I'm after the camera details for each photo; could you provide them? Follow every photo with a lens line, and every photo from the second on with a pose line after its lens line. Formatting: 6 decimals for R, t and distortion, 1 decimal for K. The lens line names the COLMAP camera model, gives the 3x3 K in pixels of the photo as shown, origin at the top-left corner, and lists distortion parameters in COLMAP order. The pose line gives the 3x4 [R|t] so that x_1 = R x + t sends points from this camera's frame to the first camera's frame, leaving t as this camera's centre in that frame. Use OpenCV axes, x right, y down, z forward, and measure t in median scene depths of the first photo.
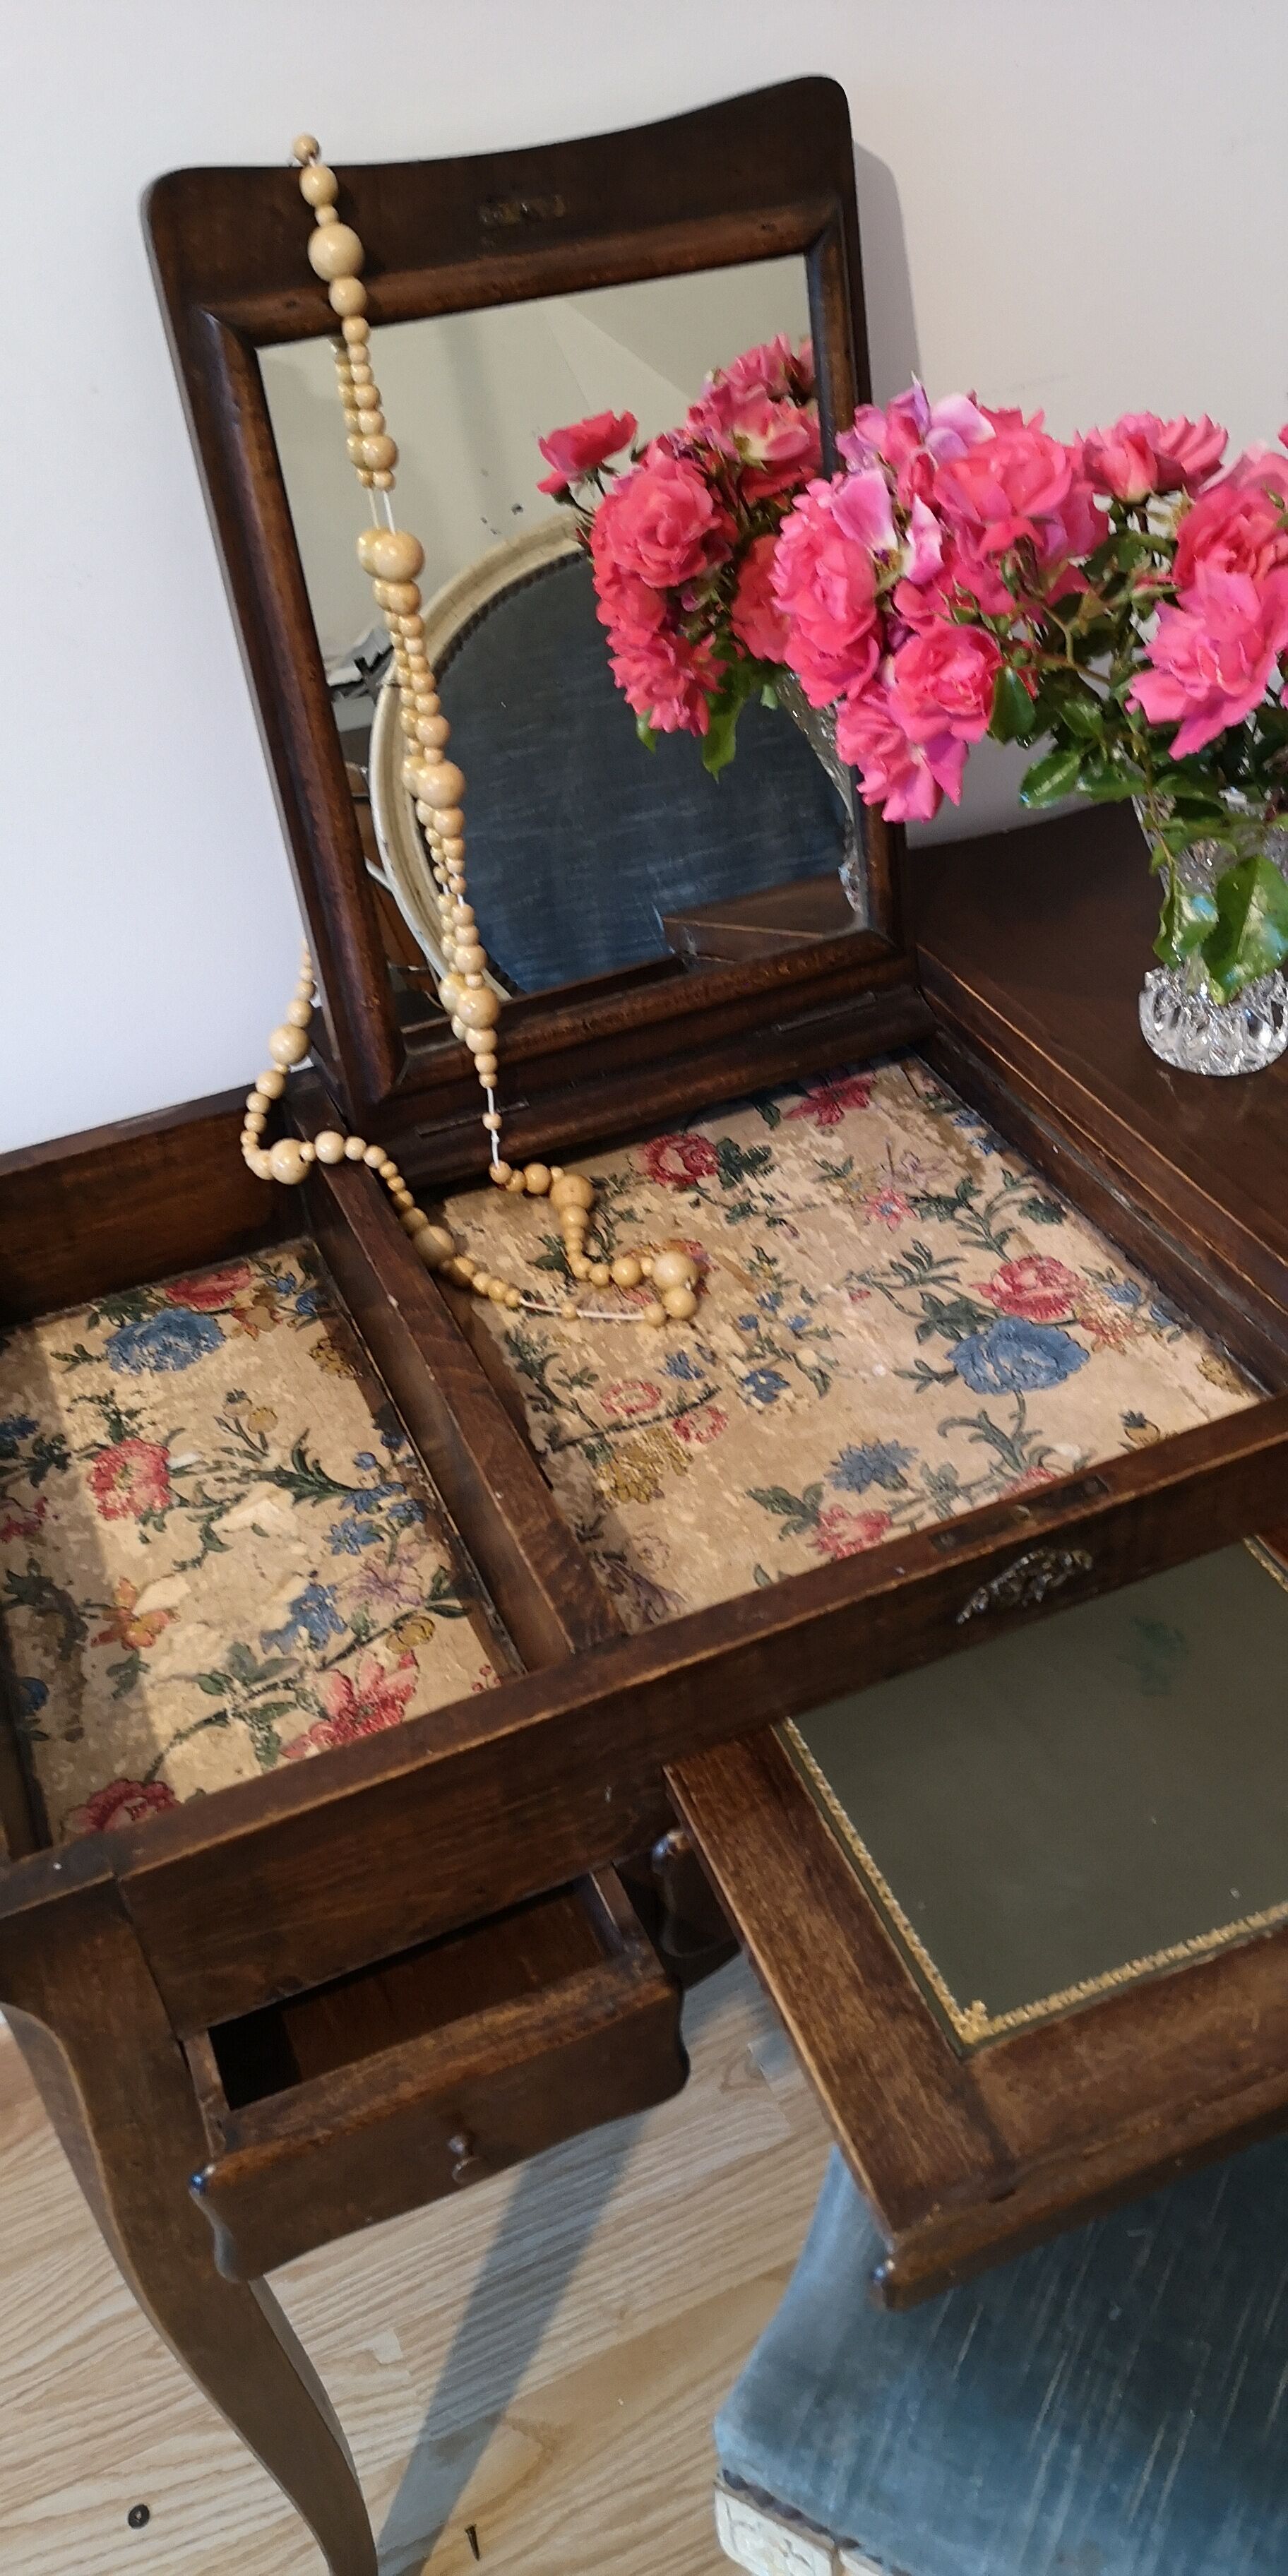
lens RADIAL K [[1975.8, 0, 644.0], [0, 1975.8, 1288.0], [0, 0, 1]] dist [0.048865, -0.045117]
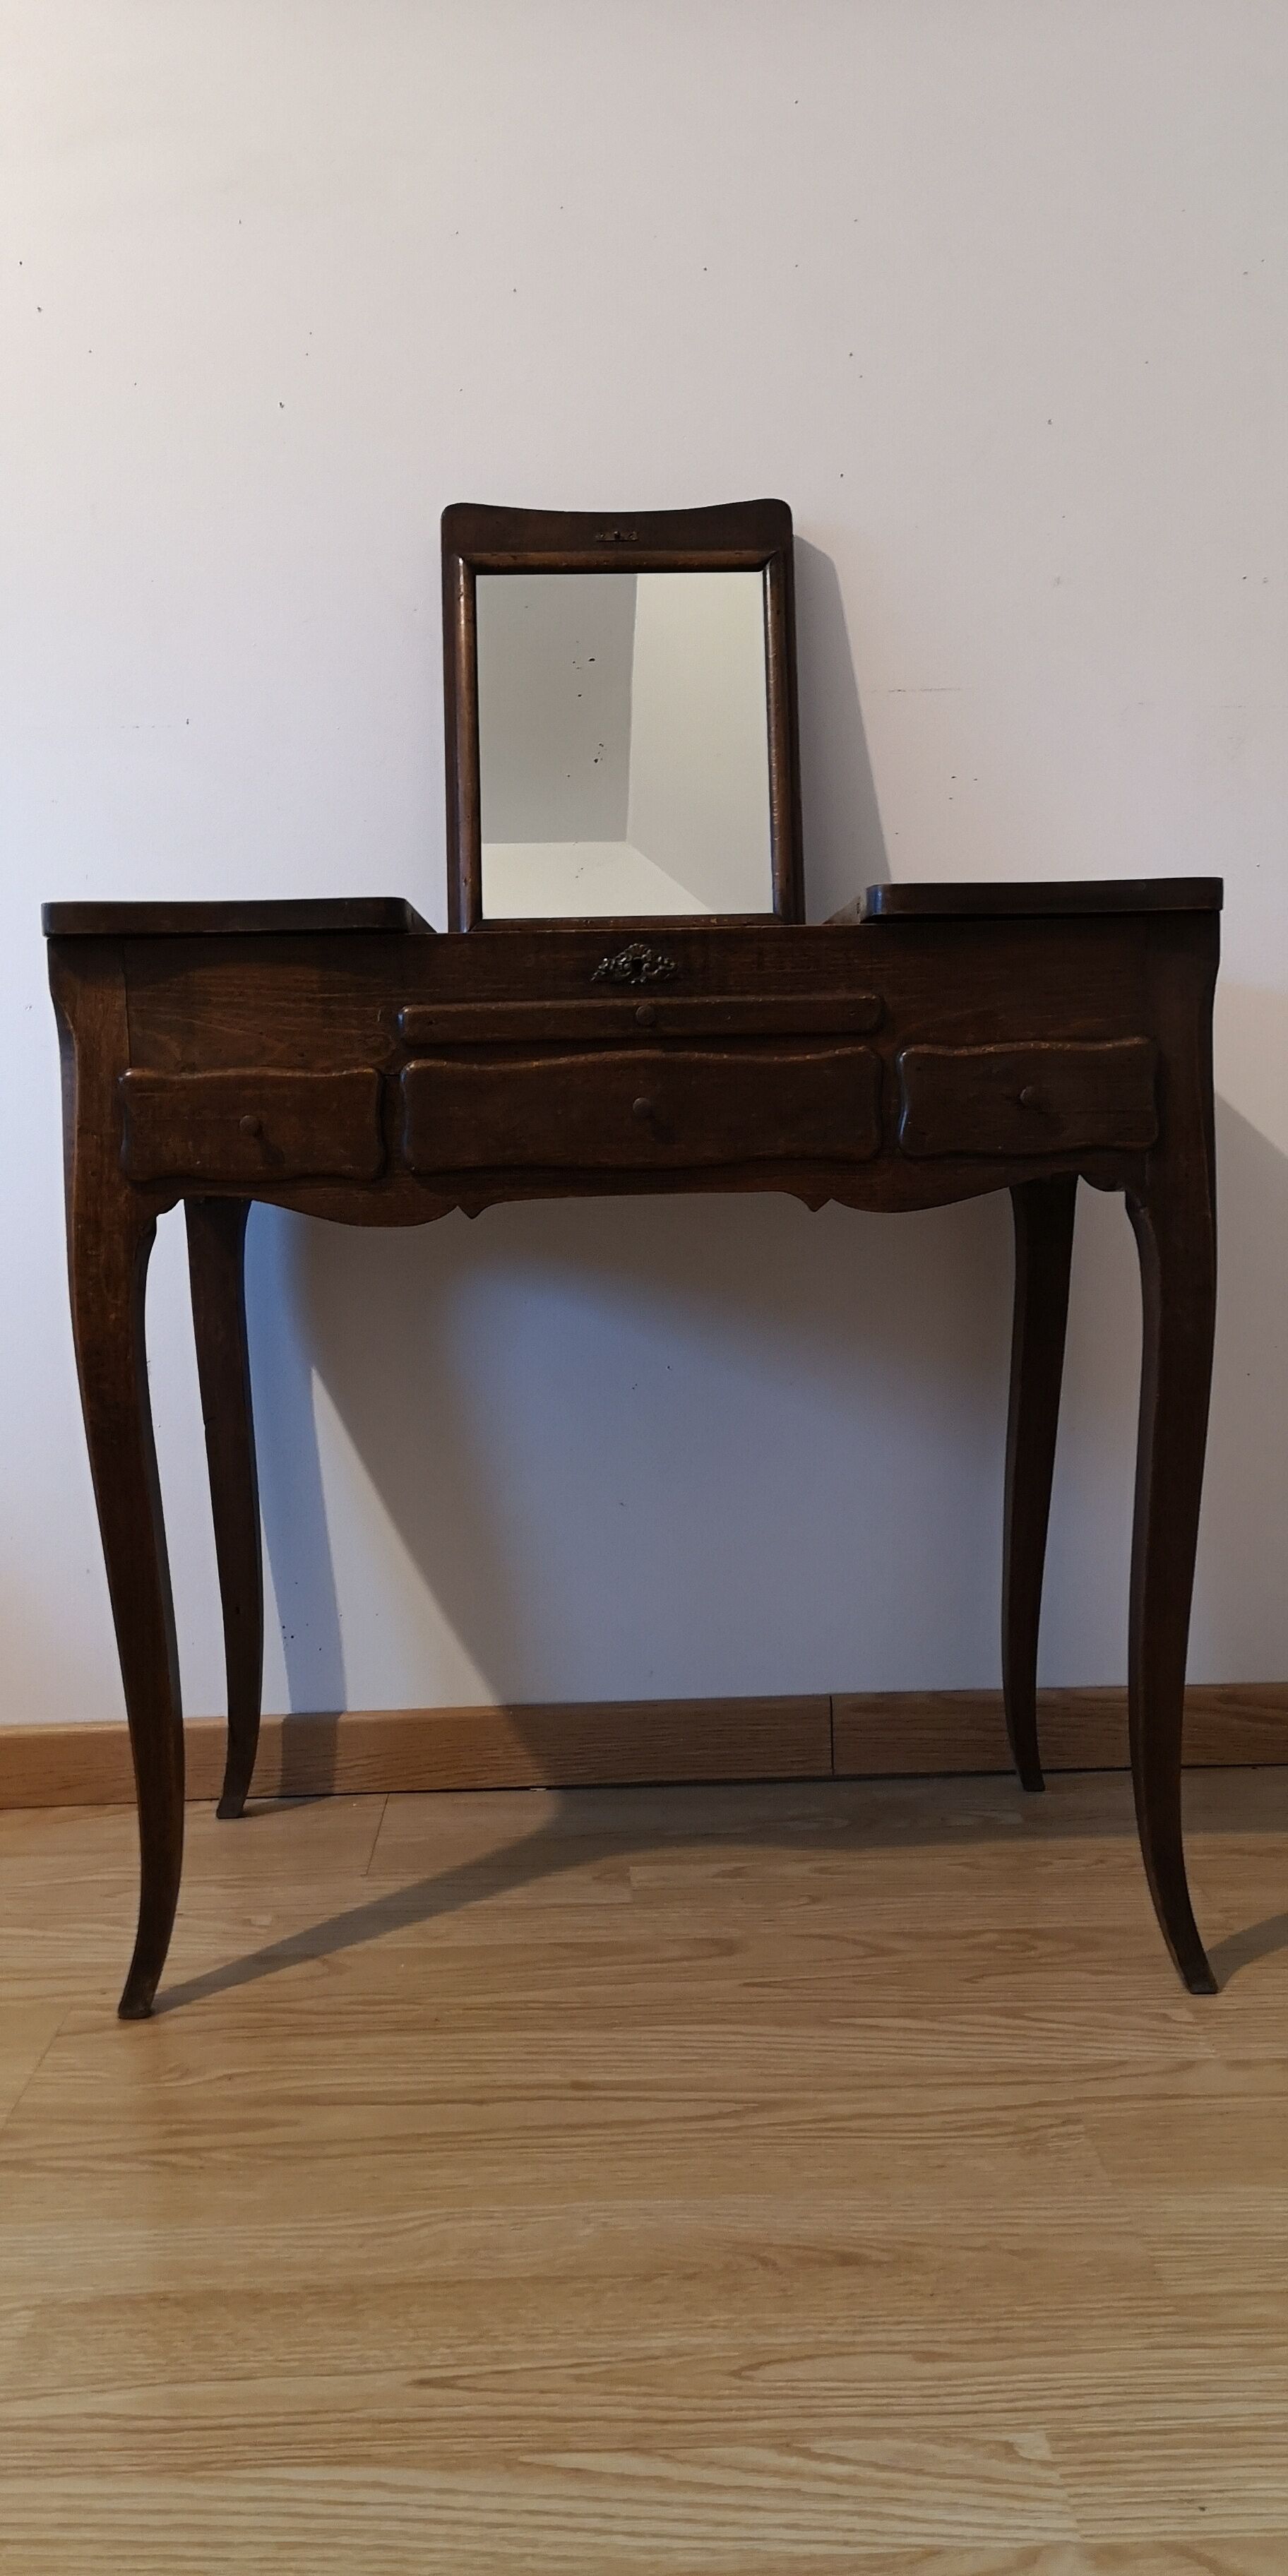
lens RADIAL K [[1975.8, 0, 644.0], [0, 1975.8, 1288.0], [0, 0, 1]] dist [0.048865, -0.045117]
pose [[0.928011, 0.078025, -0.364290, 0.718977], [-0.260170, 0.835616, -0.483795, 1.029481], [0.266659, 0.543745, 0.795761, -0.214334]]
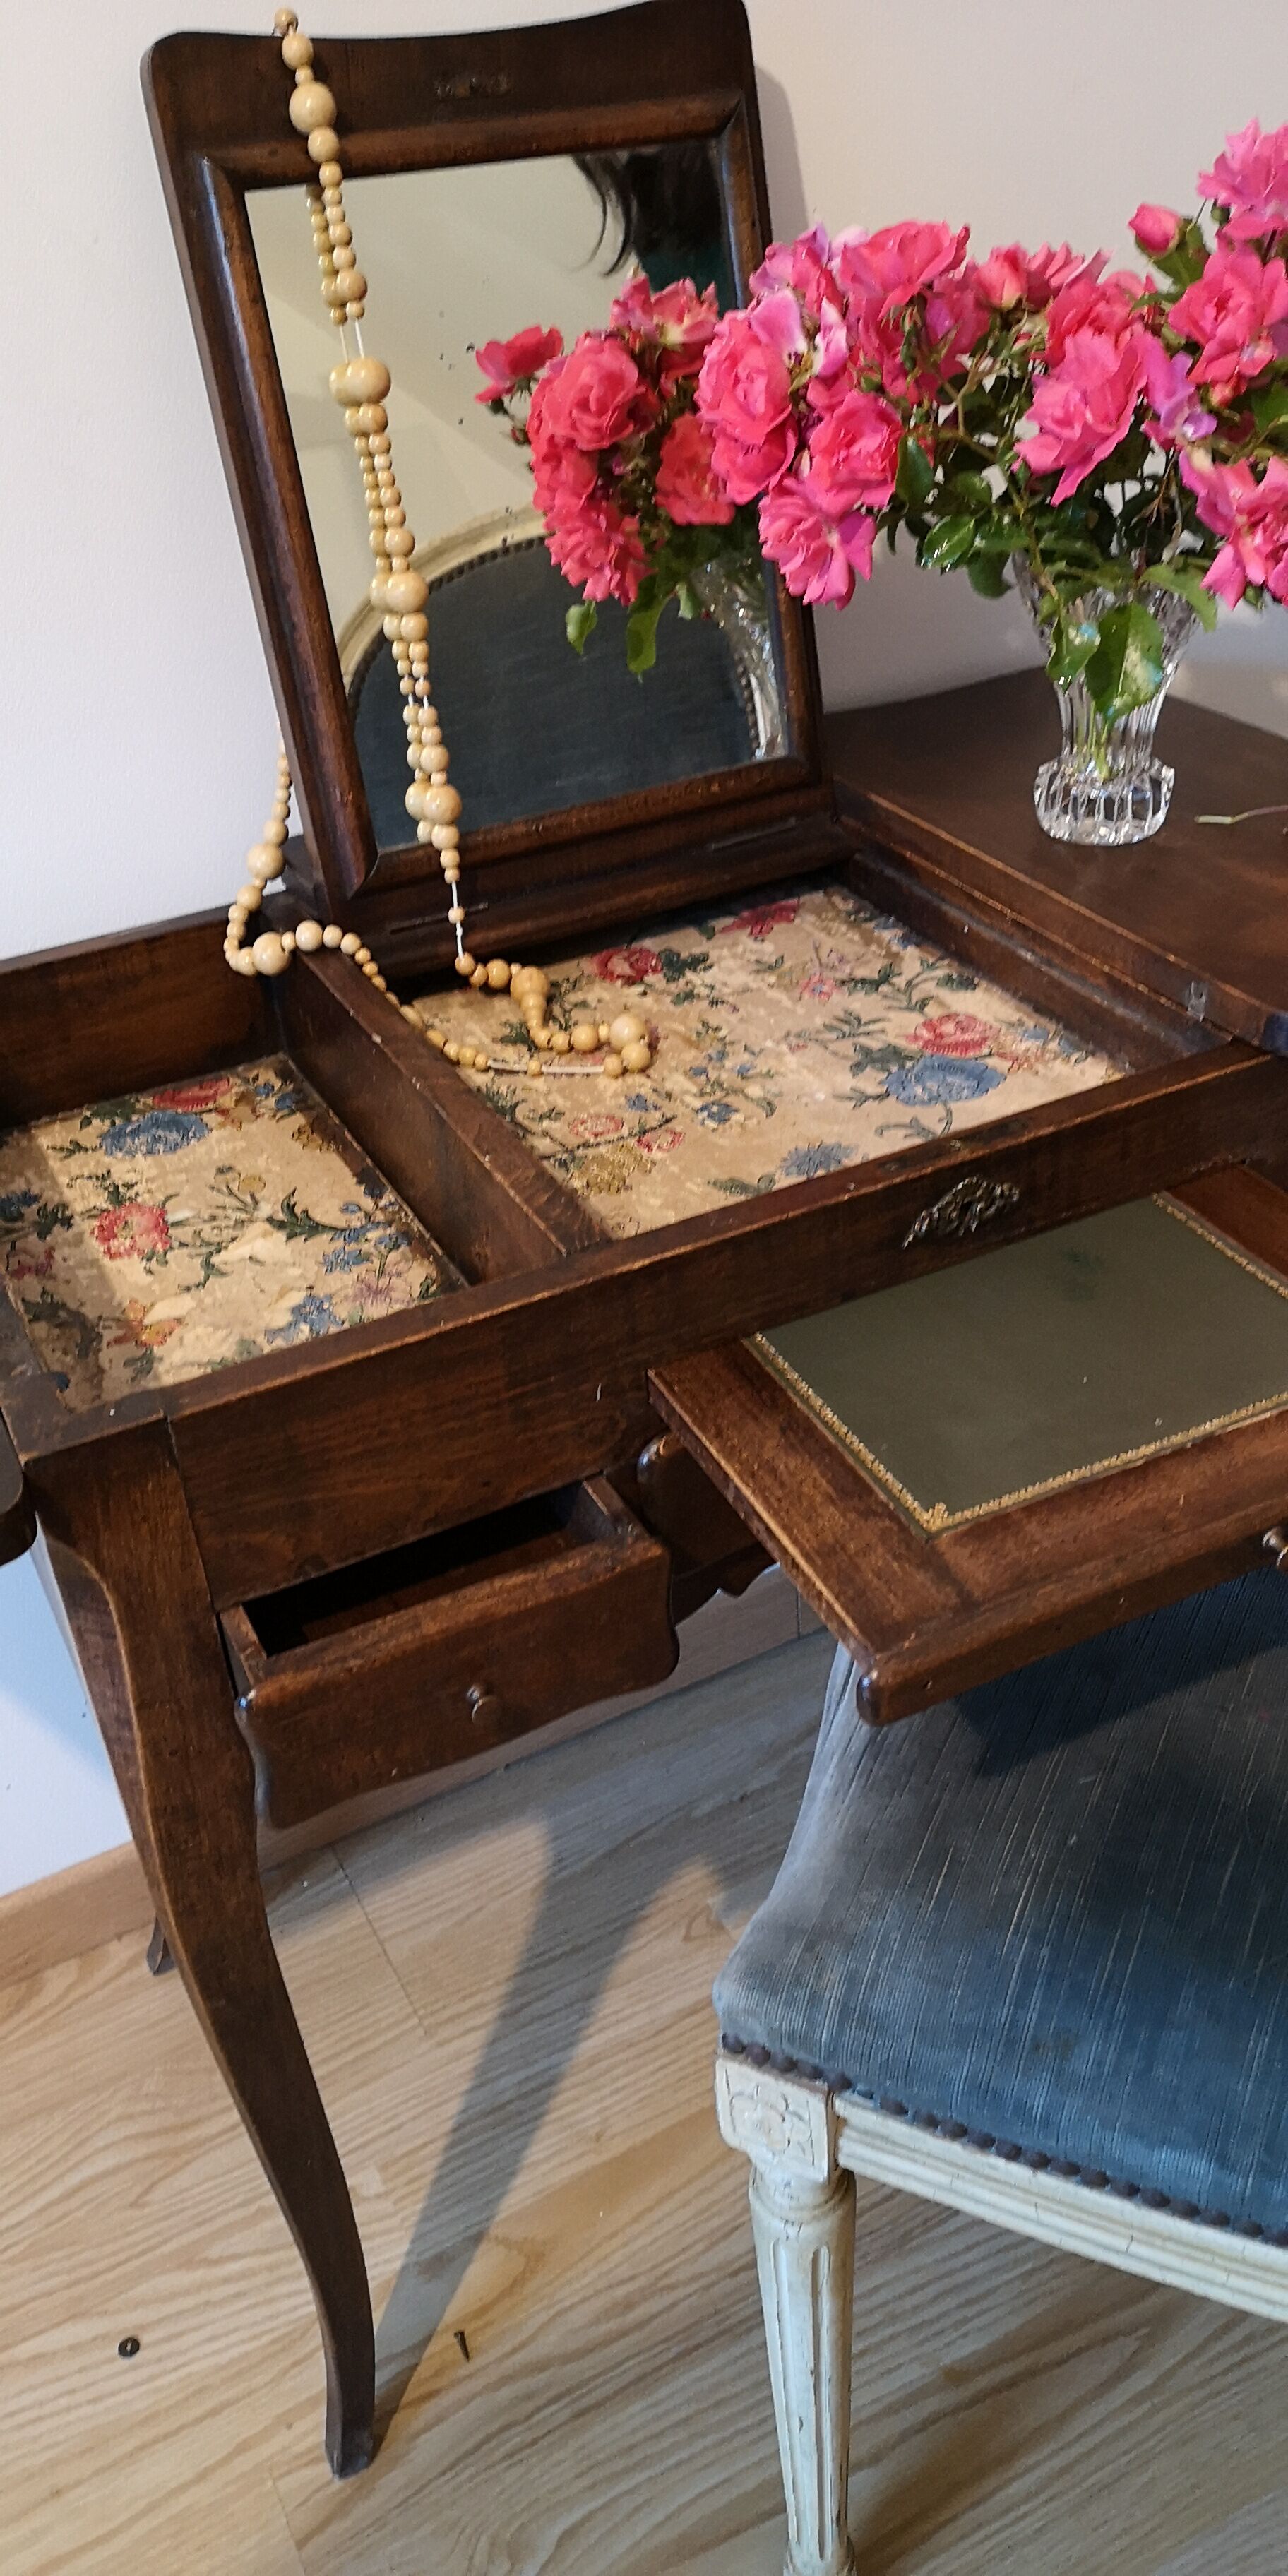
lens RADIAL K [[1990.1, 0, 636.9], [0, 1990.1, 1288.1], [0, 0, 1]] dist [0.055306, -0.077538]
pose [[0.998399, -0.029845, 0.048044, -0.038313], [0.033889, 0.995747, -0.085674, 0.231997], [-0.045283, 0.087165, 0.995164, -0.091699]]
